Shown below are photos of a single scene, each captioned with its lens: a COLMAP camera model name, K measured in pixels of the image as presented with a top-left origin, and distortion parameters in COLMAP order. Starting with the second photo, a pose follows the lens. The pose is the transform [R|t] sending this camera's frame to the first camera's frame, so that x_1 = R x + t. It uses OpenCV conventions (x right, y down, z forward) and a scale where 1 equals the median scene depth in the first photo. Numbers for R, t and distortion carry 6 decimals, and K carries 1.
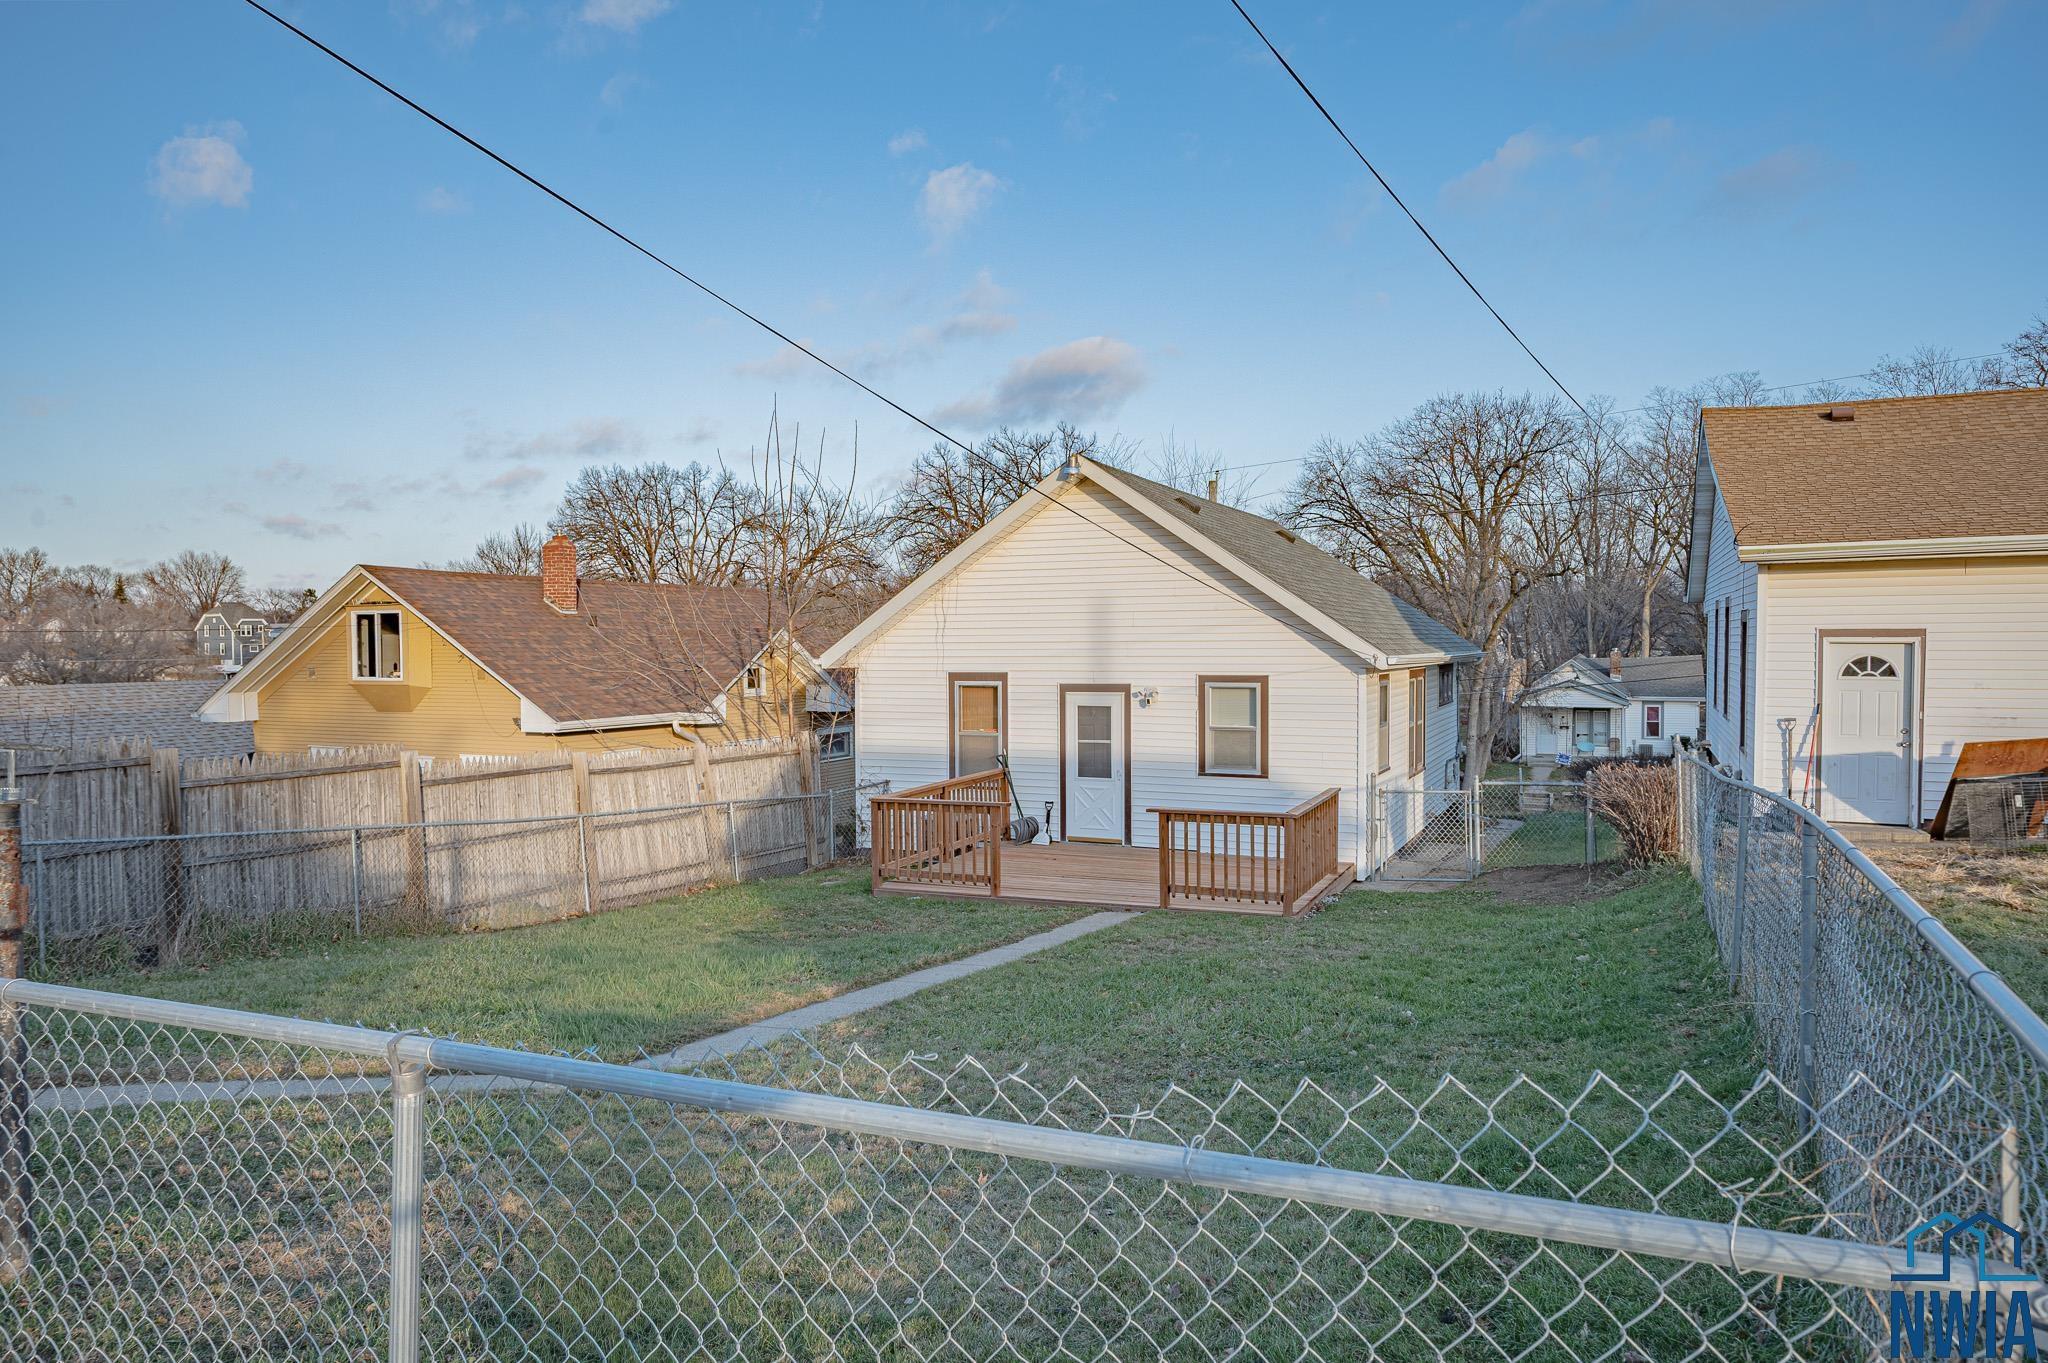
lens RADIAL K [[1340.8, 0, 1024.0], [0, 1340.8, 681.5], [0, 0, 1]] dist [-0.000730, -0.000192]
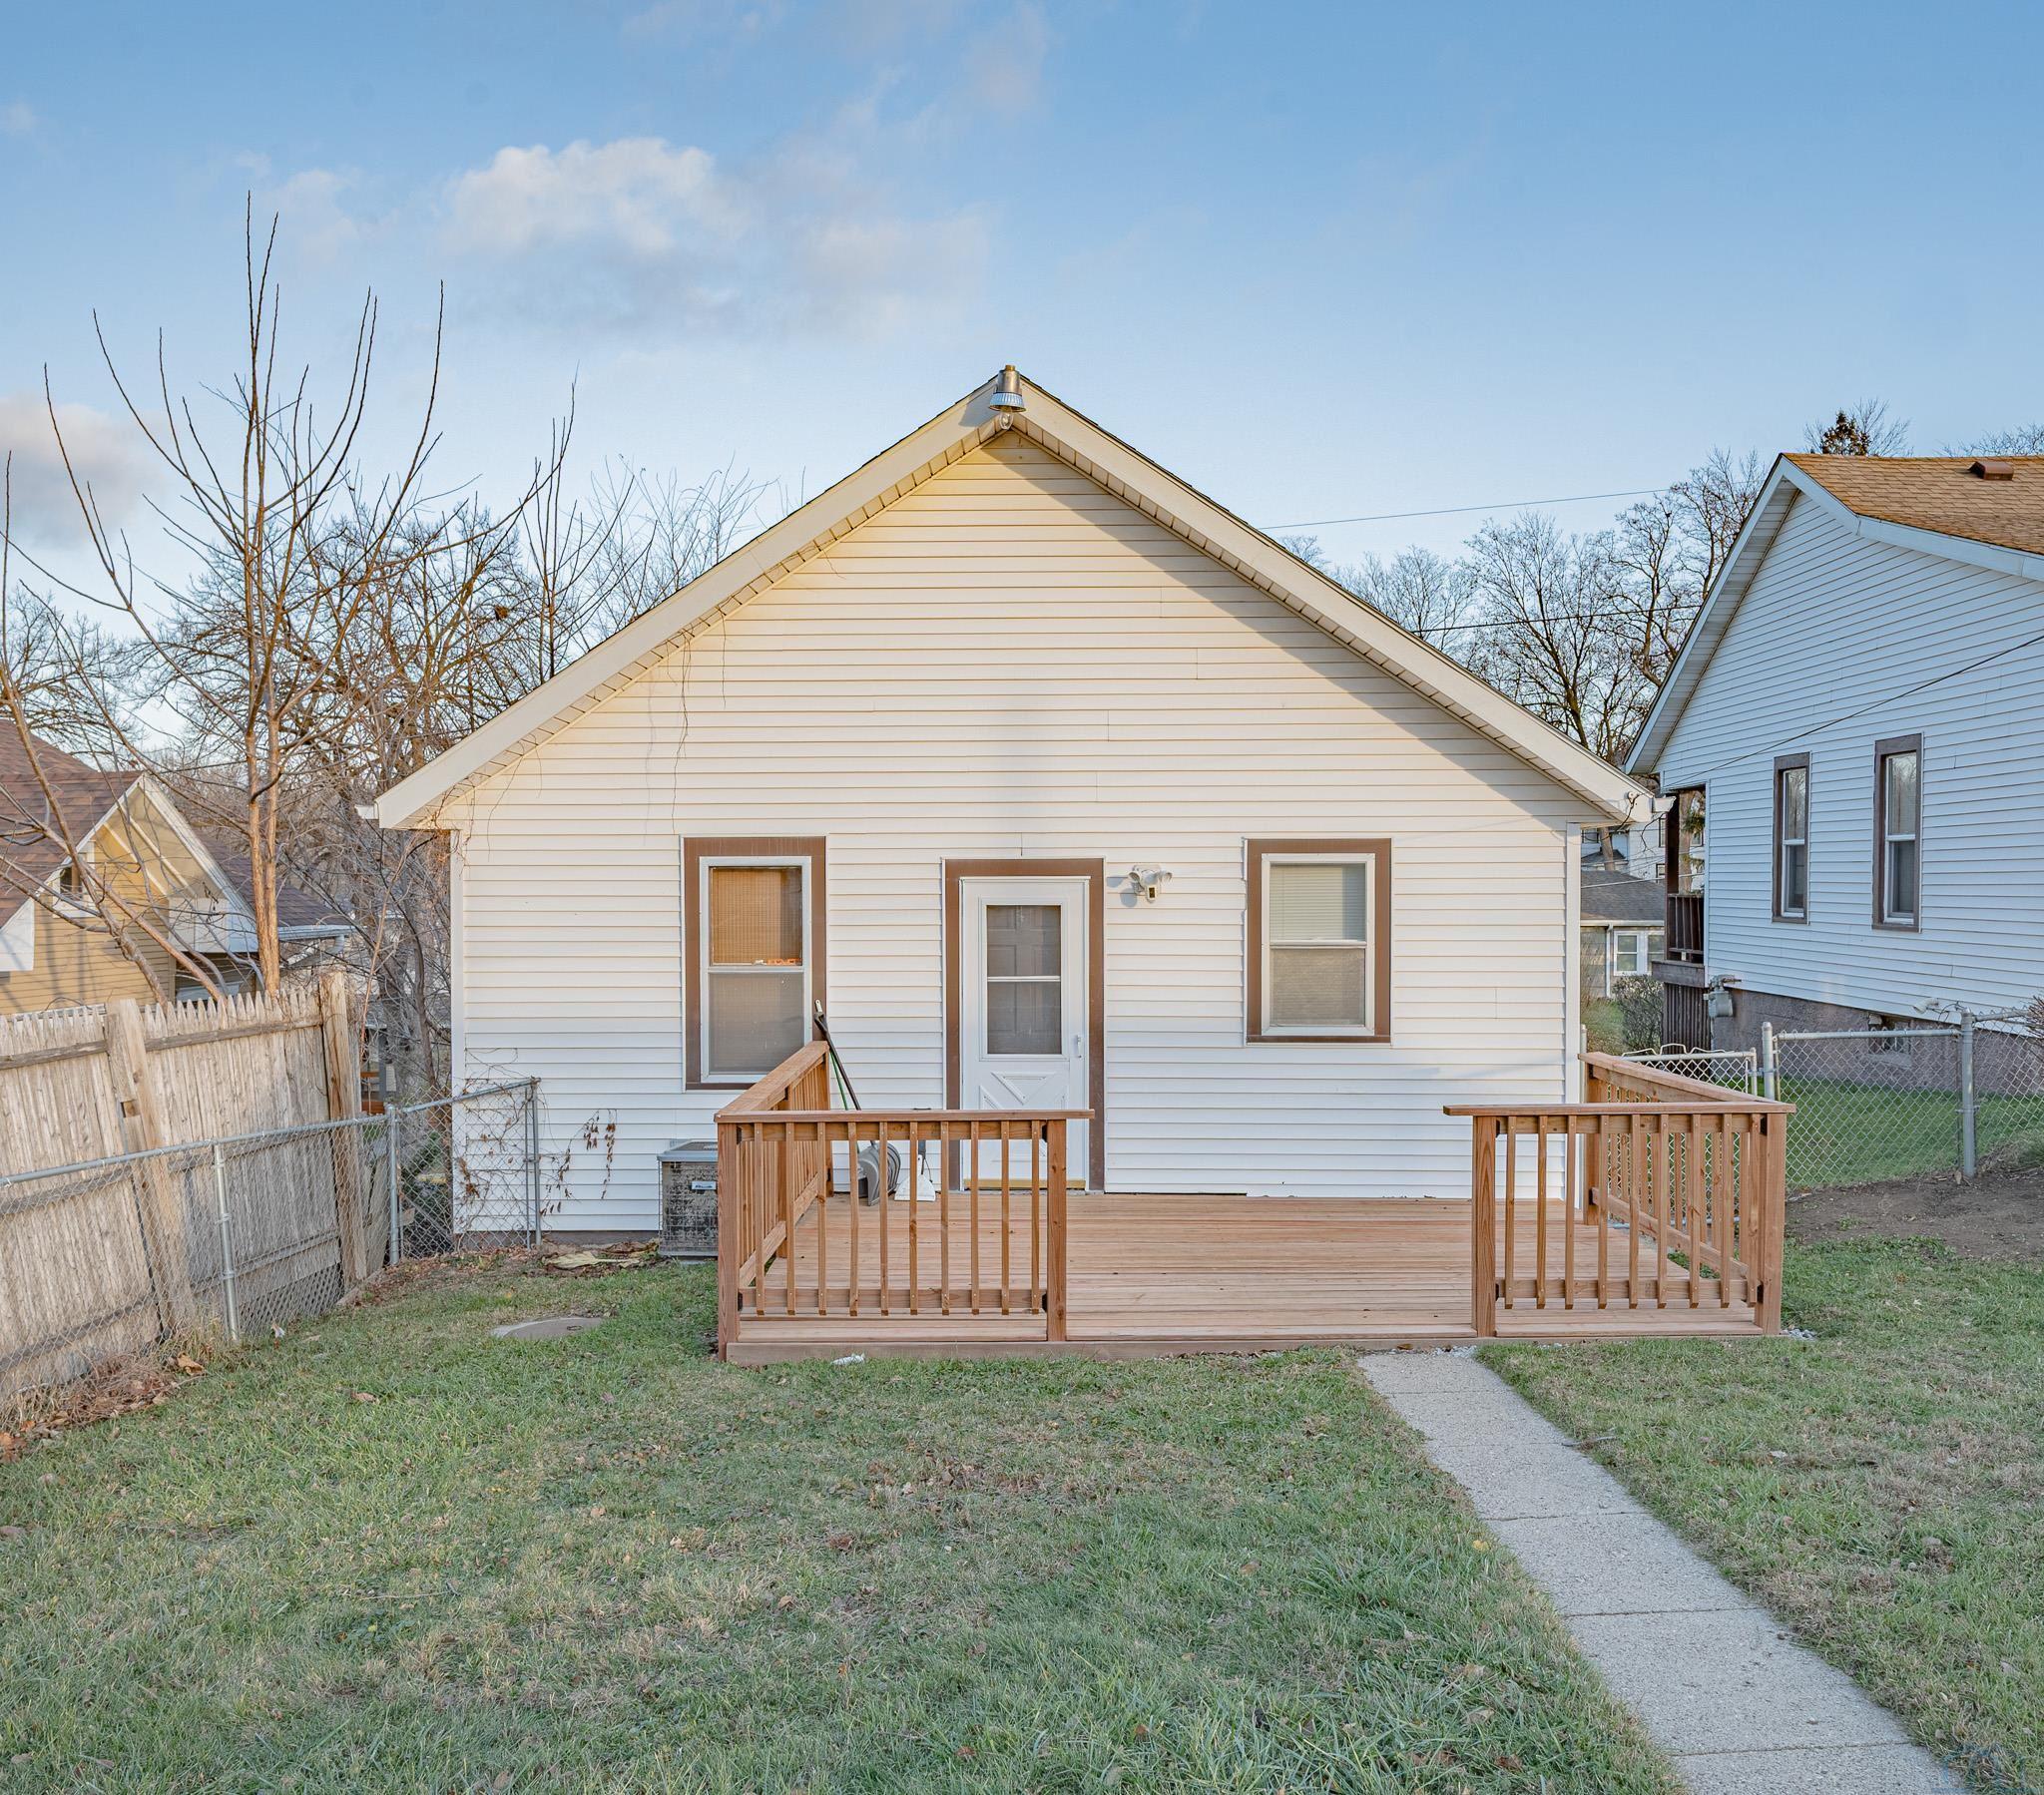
lens RADIAL K [[1839.5, 0, 1022.0], [0, 1839.5, 897.5], [0, 0, 1]] dist [0.026483, 0.002316]
pose [[0.923024, 0.000233, 0.384742, -0.204324], [0.008927, 0.999718, -0.022022, 0.030380], [-0.384638, 0.023762, 0.922761, 0.392682]]
